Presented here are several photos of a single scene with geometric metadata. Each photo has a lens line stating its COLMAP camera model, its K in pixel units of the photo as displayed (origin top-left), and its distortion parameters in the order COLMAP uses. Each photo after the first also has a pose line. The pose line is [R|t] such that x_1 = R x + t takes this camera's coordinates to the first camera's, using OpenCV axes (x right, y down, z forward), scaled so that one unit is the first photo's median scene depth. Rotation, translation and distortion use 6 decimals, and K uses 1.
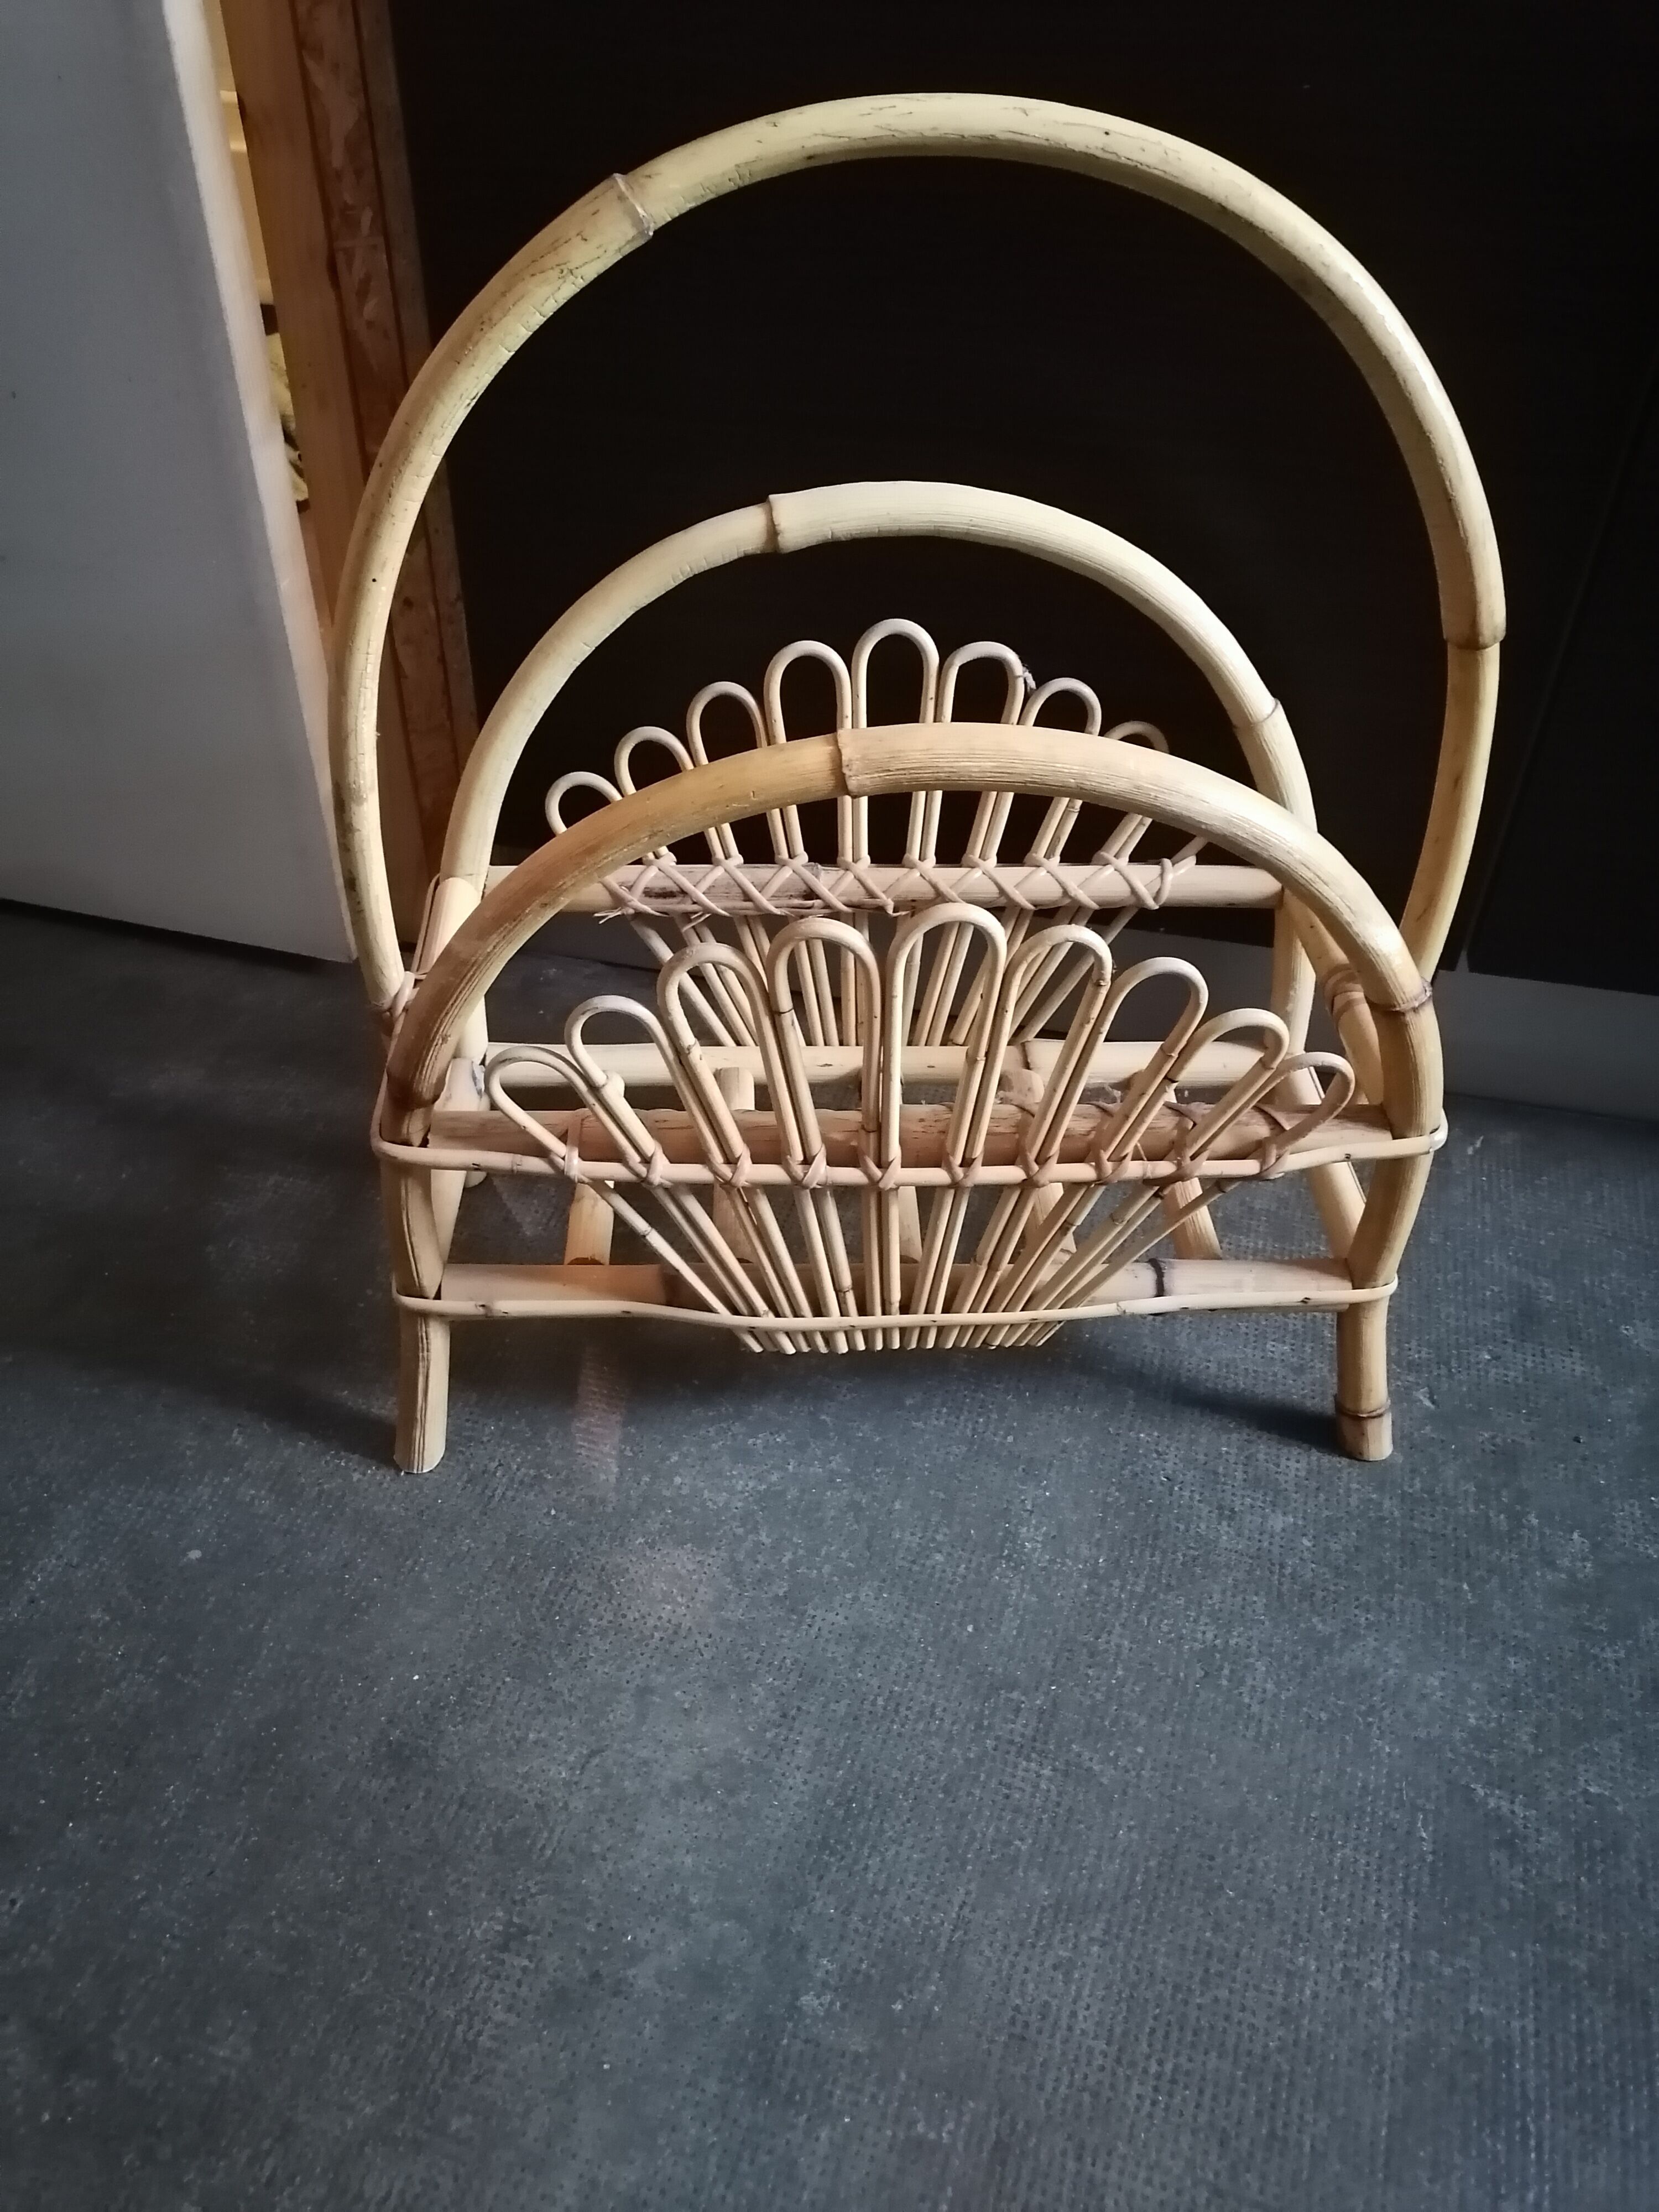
lens RADIAL K [[1686.3, 0, 835.8], [0, 1686.3, 1099.7], [0, 0, 1]] dist [0.005188, 0.017671]
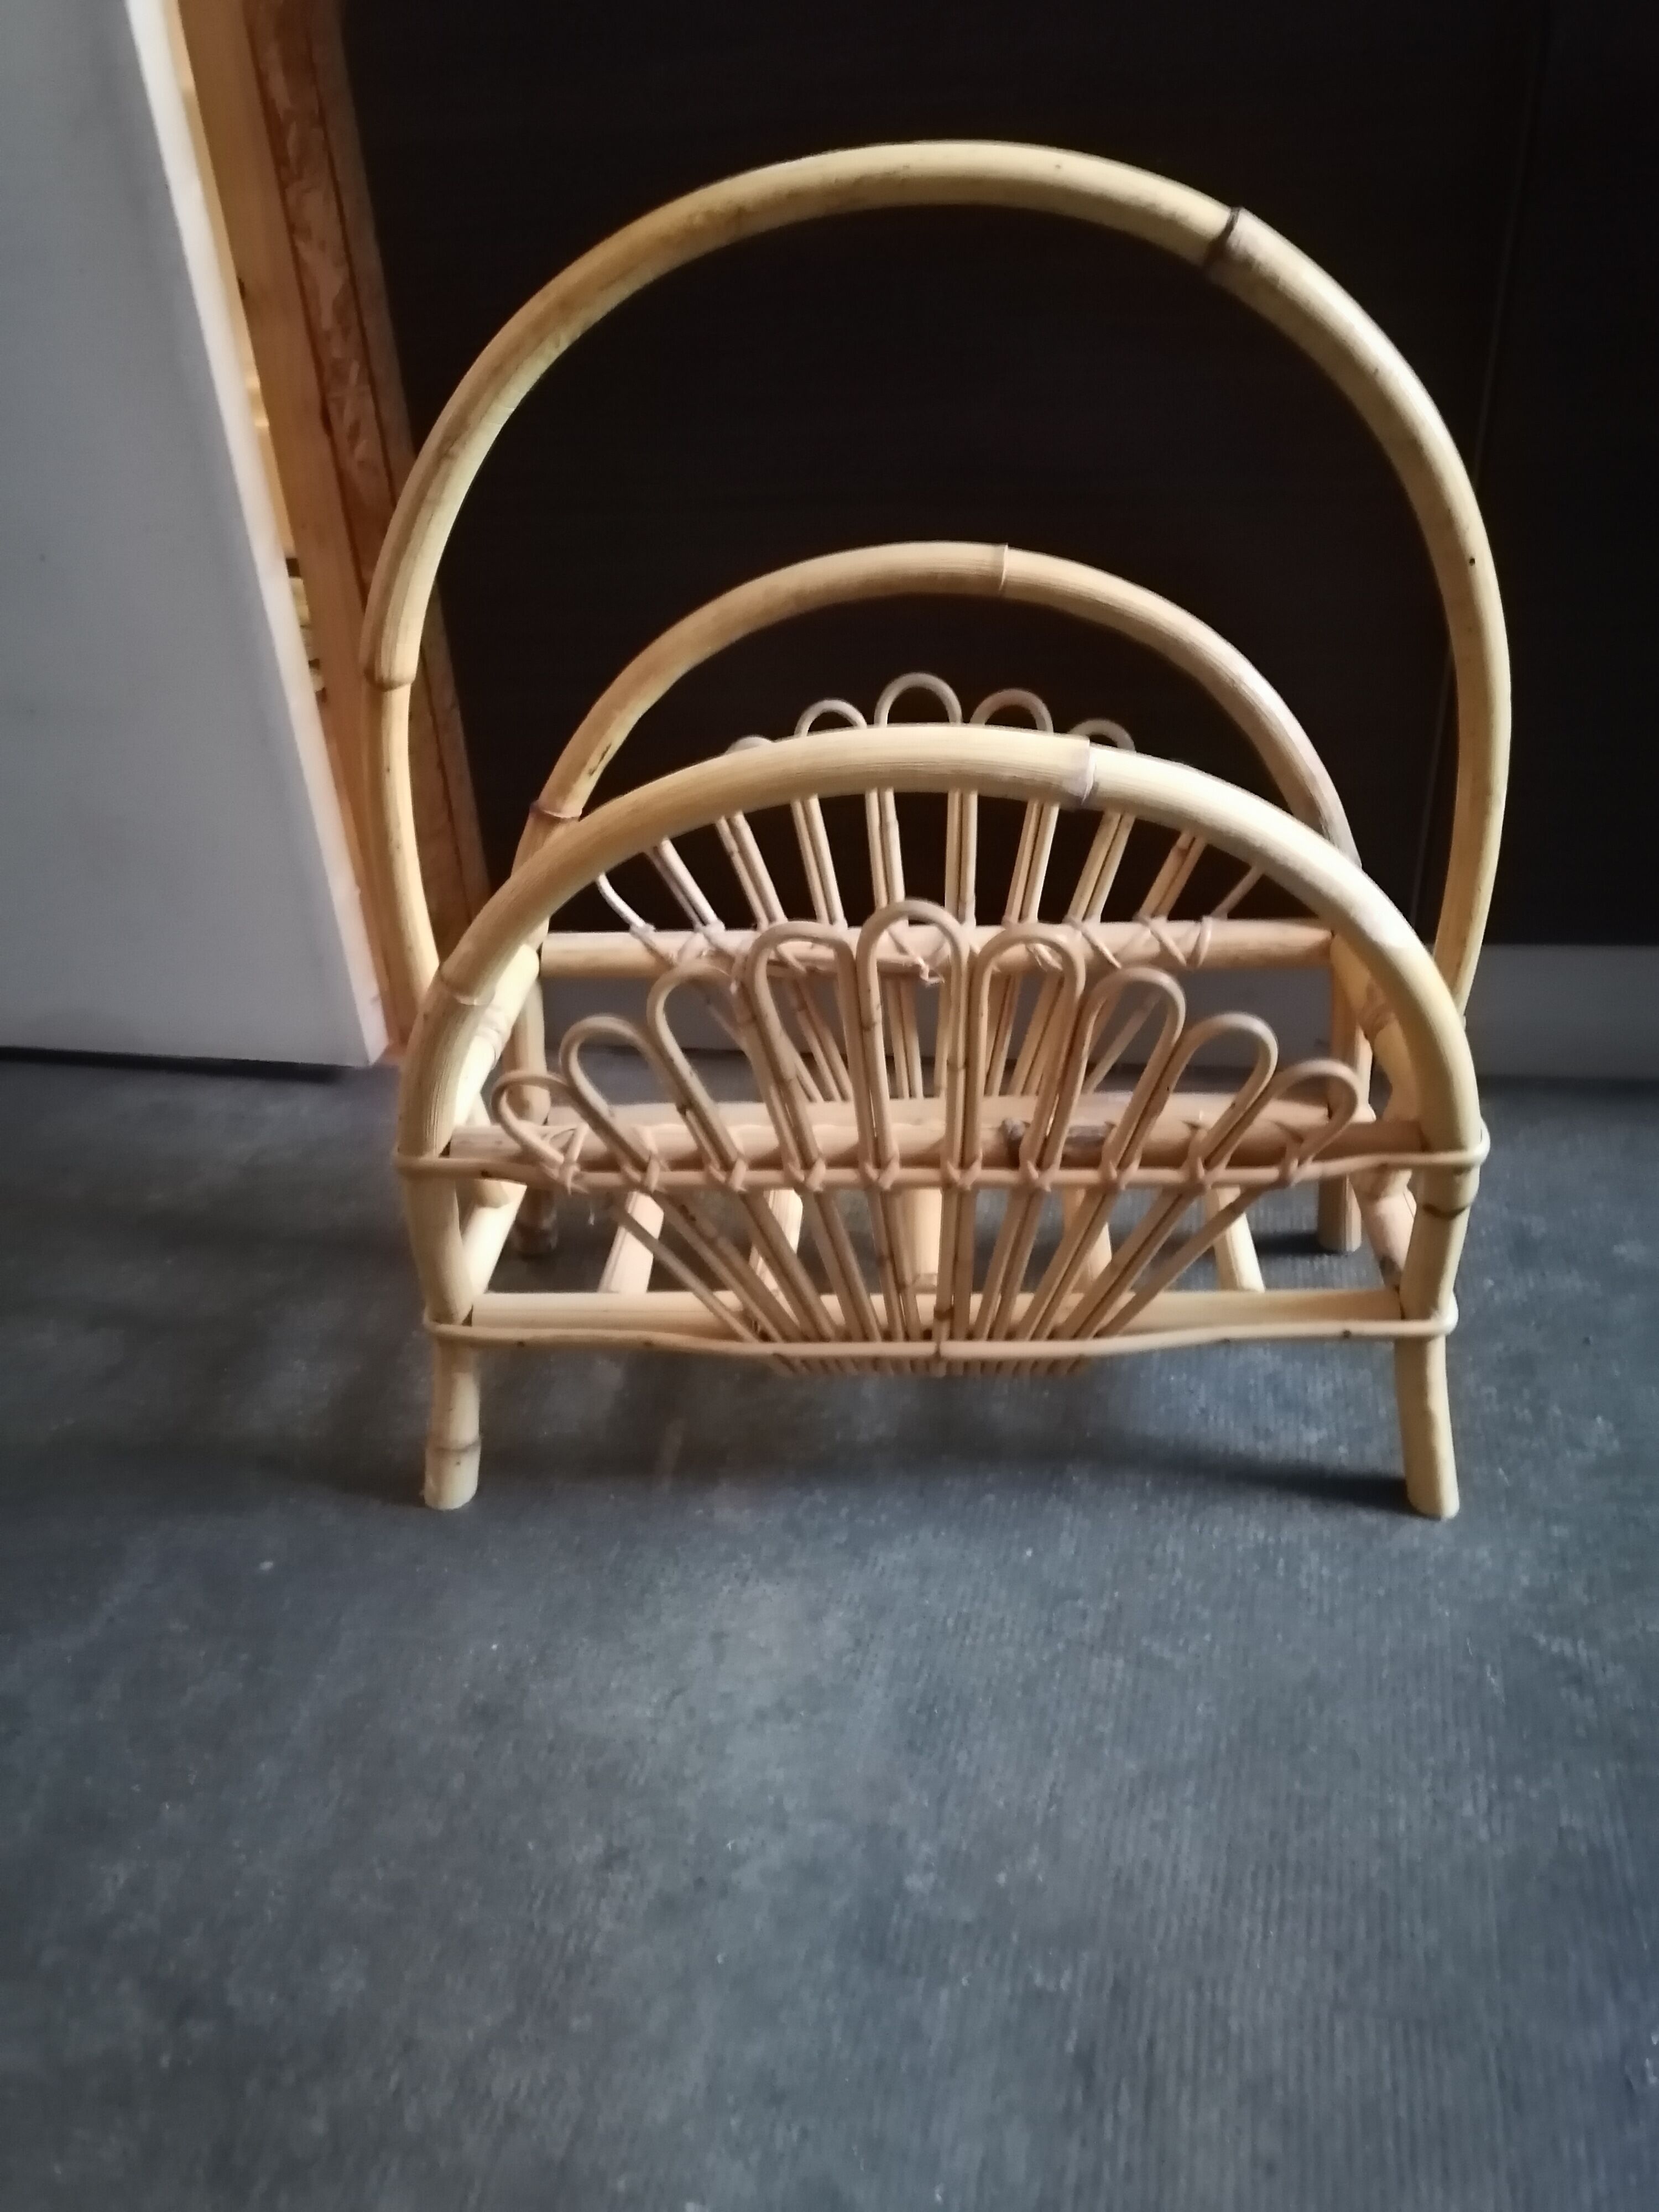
lens RADIAL K [[1686.3, 0, 837.4], [0, 1686.3, 1107.2], [0, 0, 1]] dist [0.005188, 0.017671]
pose [[0.995011, -0.097916, 0.019141, -0.031779], [0.099667, 0.984216, -0.146238, 0.199800], [-0.004520, 0.147416, 0.989064, -0.058207]]
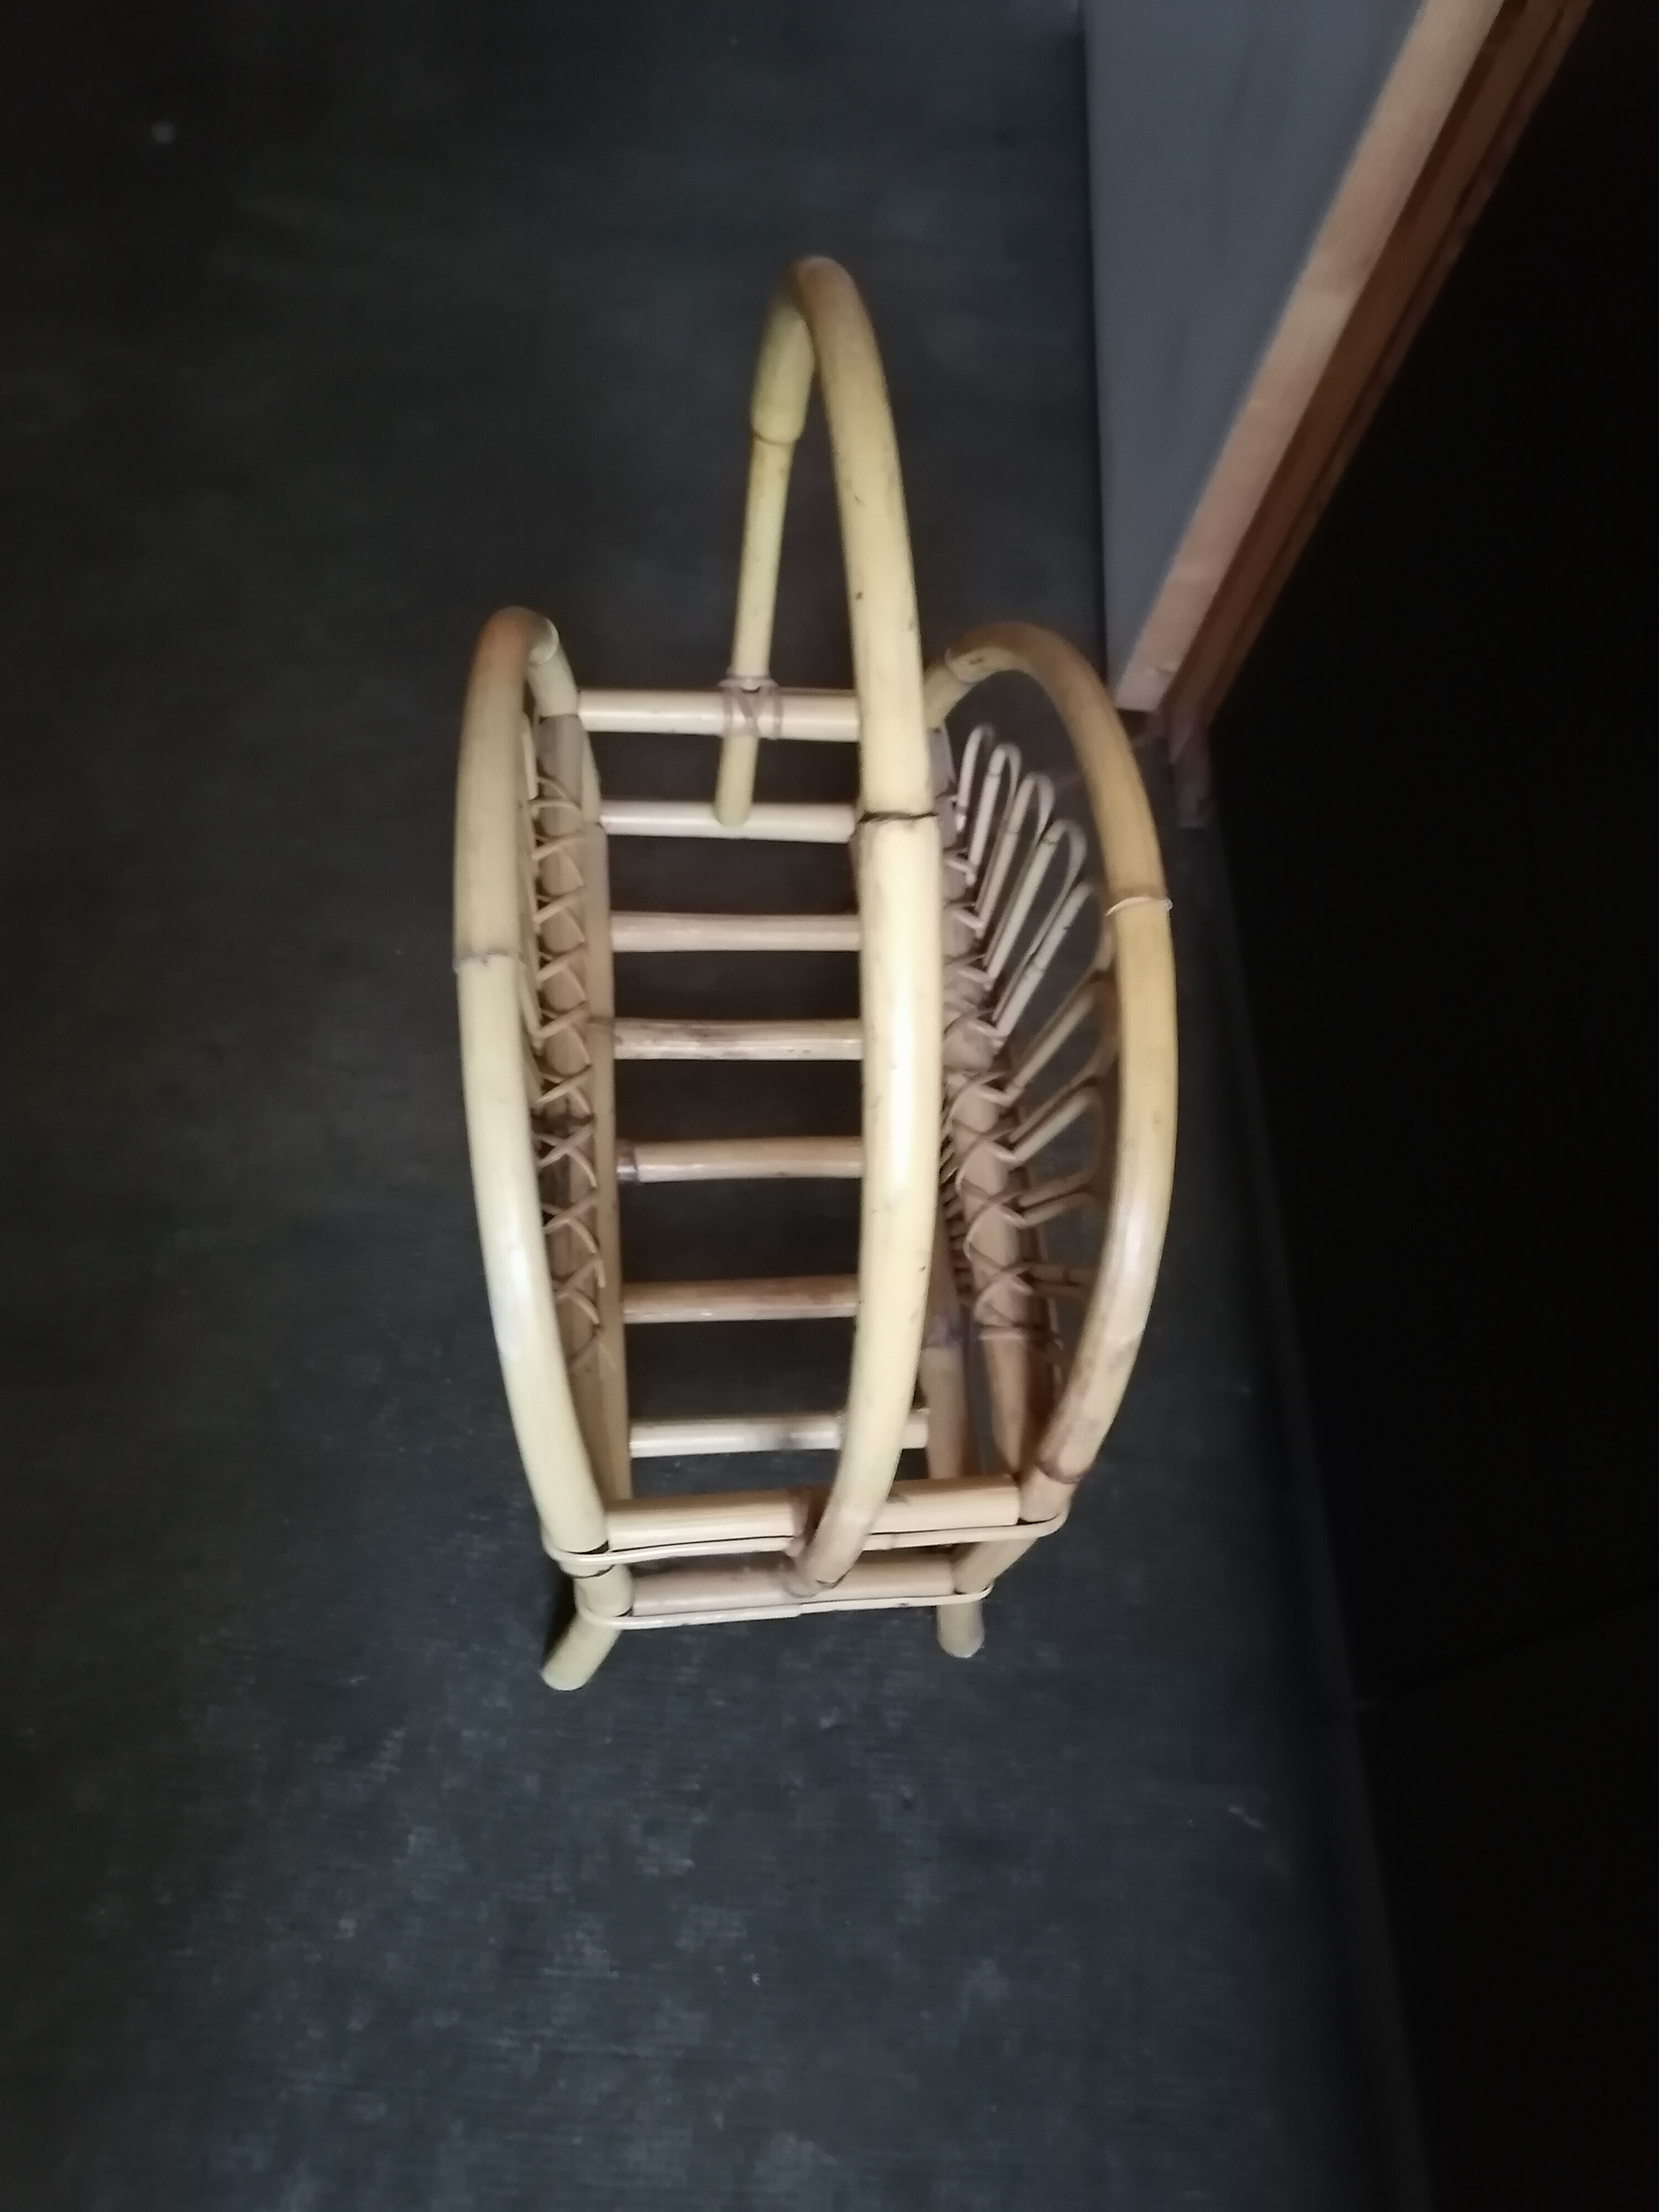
lens RADIAL K [[1686.3, 0, 827.7], [0, 1686.3, 1094.0], [0, 0, 1]] dist [0.005188, 0.017671]
pose [[0.211766, 0.855377, -0.472742, 0.620037], [-0.730067, 0.460032, 0.505344, -0.602696], [0.649737, 0.238119, 0.721901, 0.246750]]
